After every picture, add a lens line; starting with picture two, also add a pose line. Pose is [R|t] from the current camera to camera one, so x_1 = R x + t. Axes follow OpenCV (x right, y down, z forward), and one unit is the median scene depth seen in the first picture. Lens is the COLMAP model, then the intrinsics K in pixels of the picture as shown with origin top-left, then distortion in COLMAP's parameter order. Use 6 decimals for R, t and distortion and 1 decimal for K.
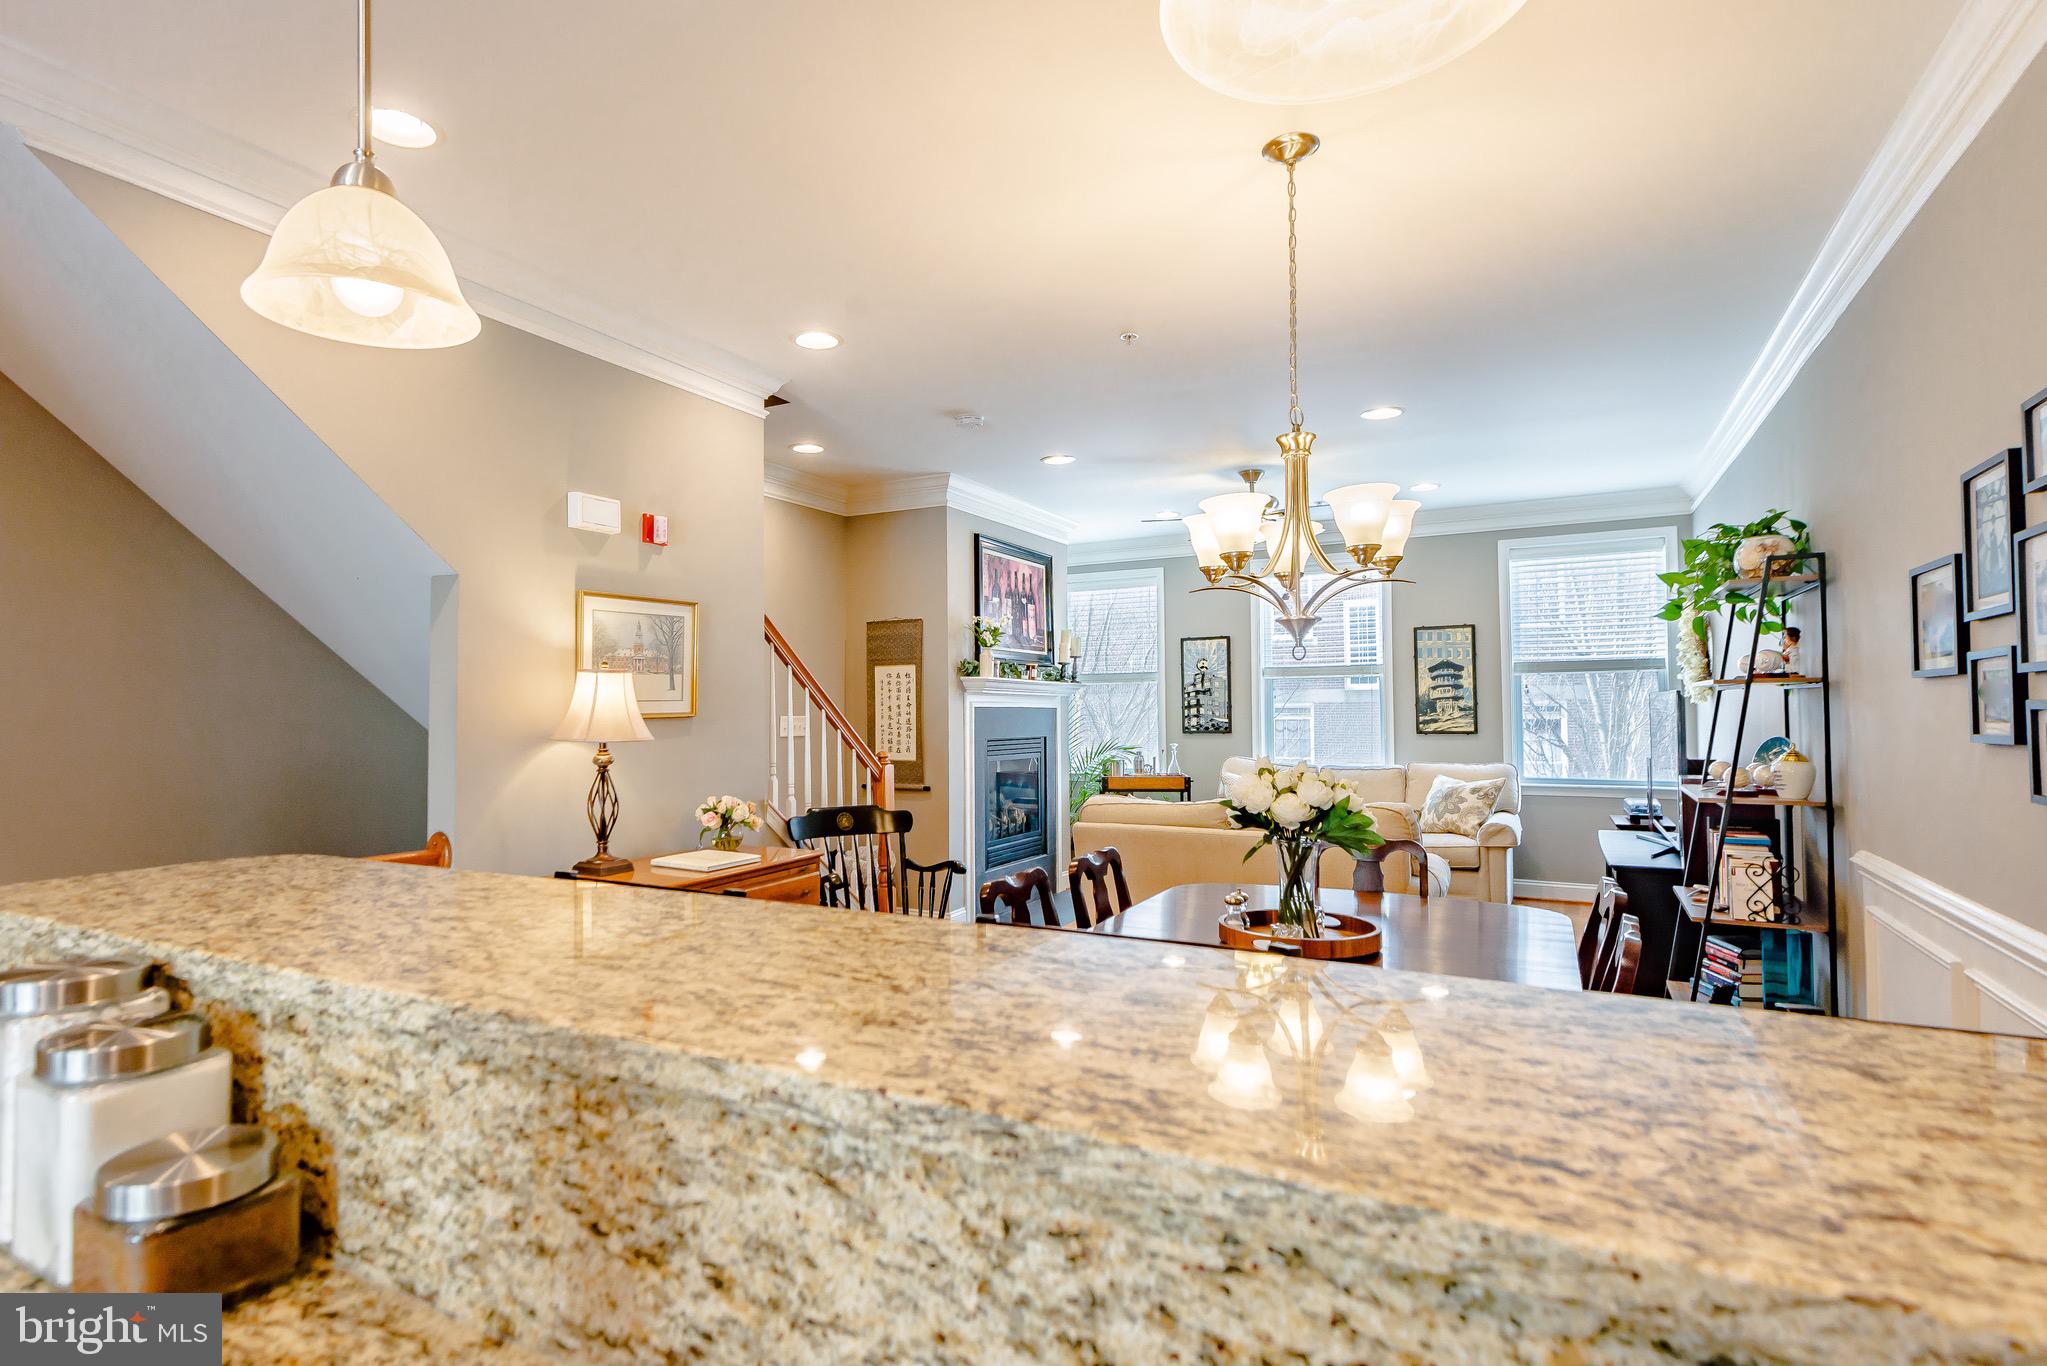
lens RADIAL K [[1012.7, 0, 955.3], [0, 1012.7, 685.4], [0, 0, 1]] dist [0.029061, -0.015494]
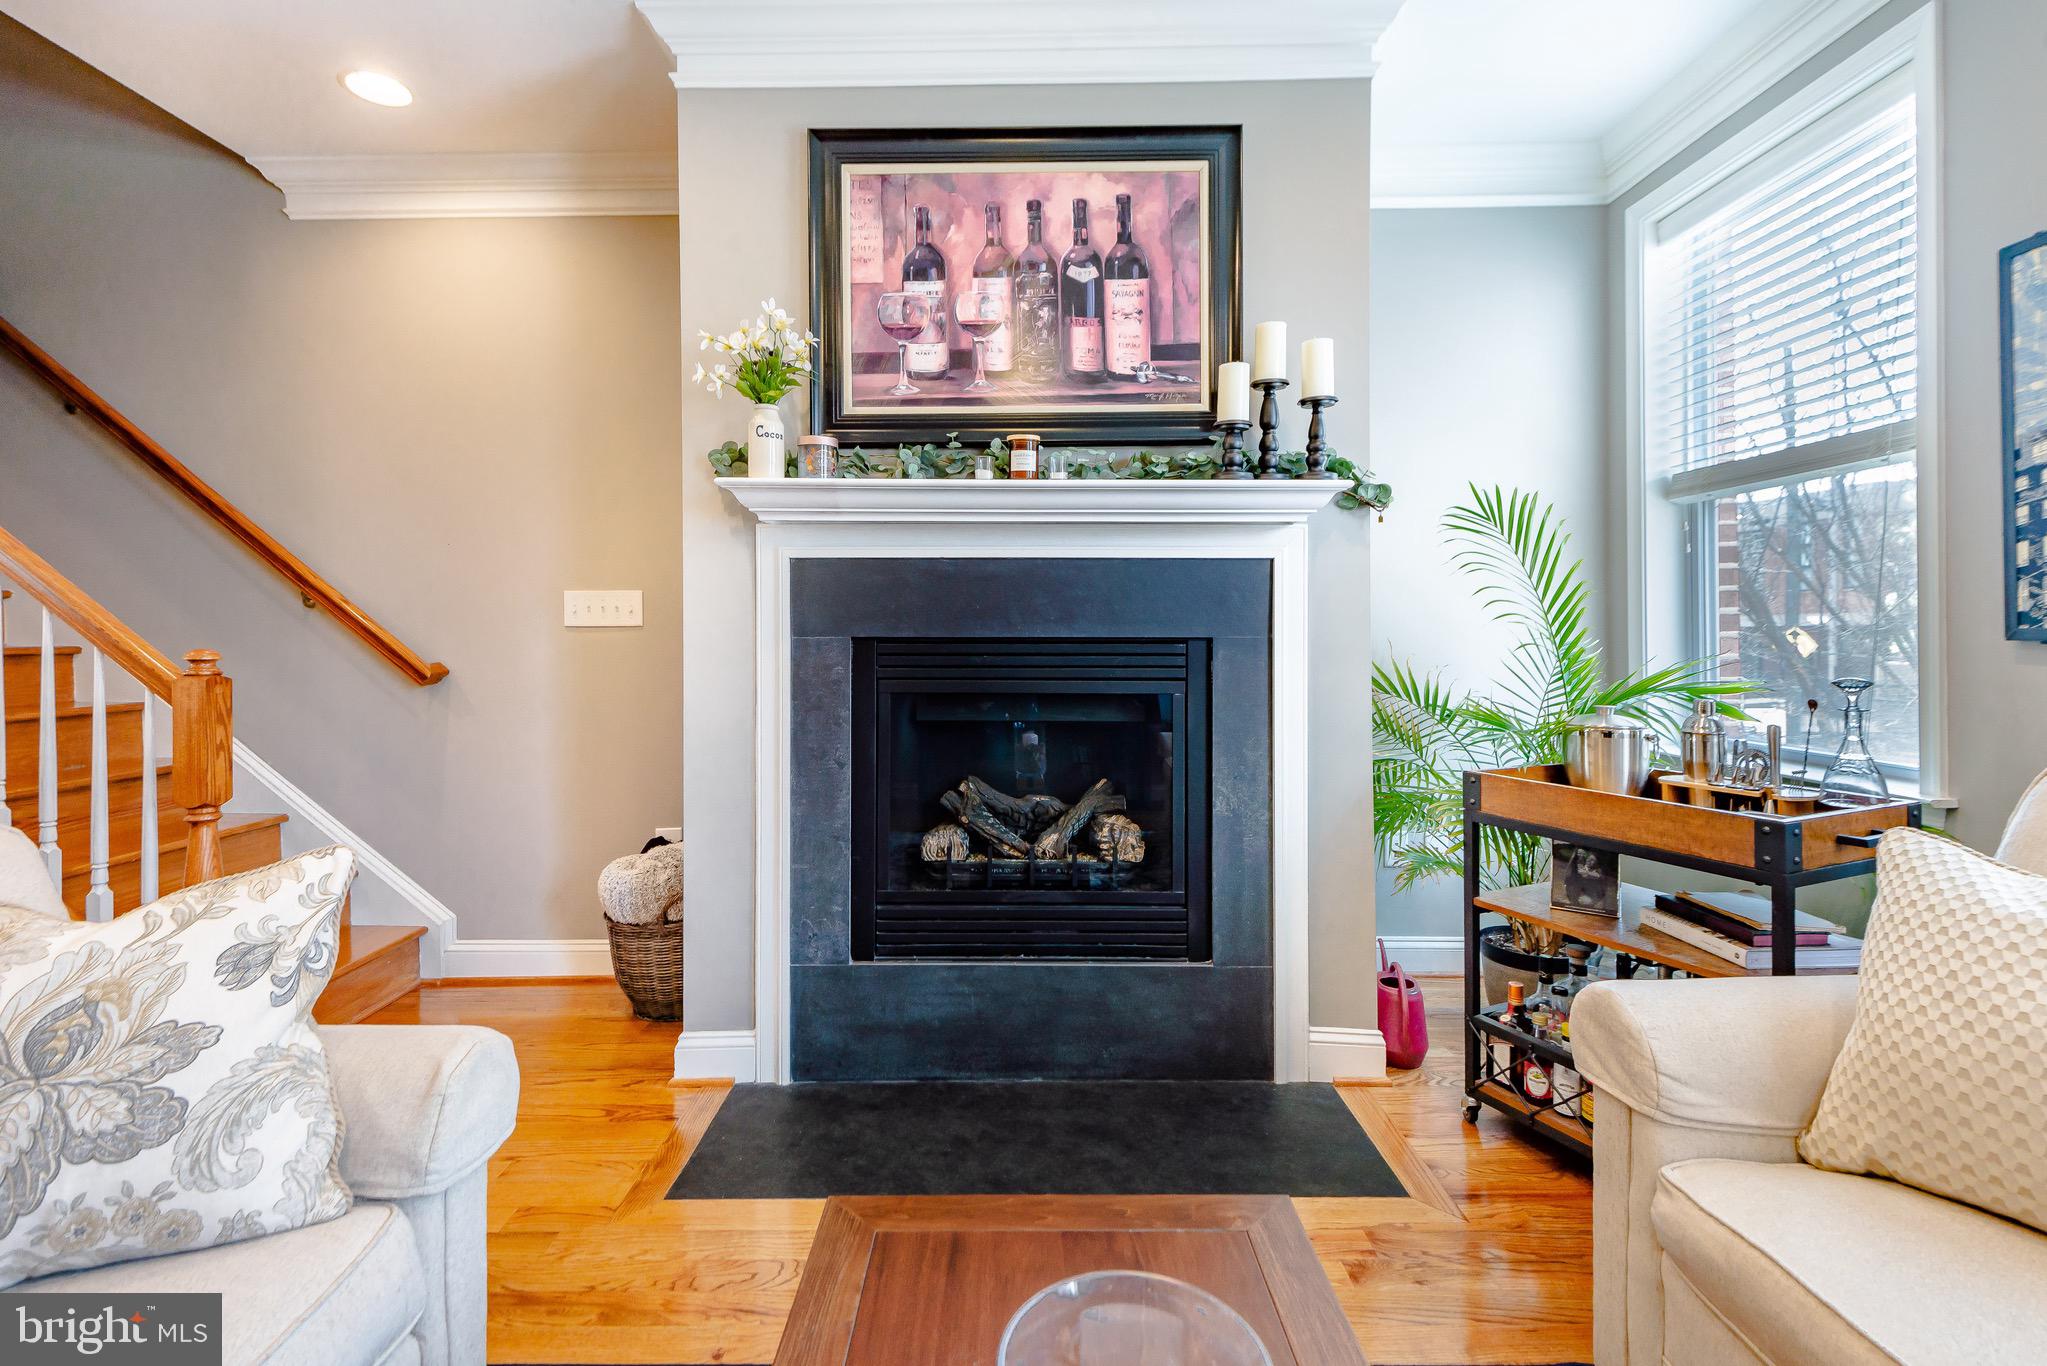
lens RADIAL K [[948.6, 0, 1008.5], [0, 948.6, 627.2], [0, 0, 1]] dist [0.021033, -0.008849]
pose [[0.496117, 0.003298, -0.868249, 0.405428], [0.024511, 0.999541, 0.017802, 0.045181], [0.867910, -0.030113, 0.495808, 0.898260]]
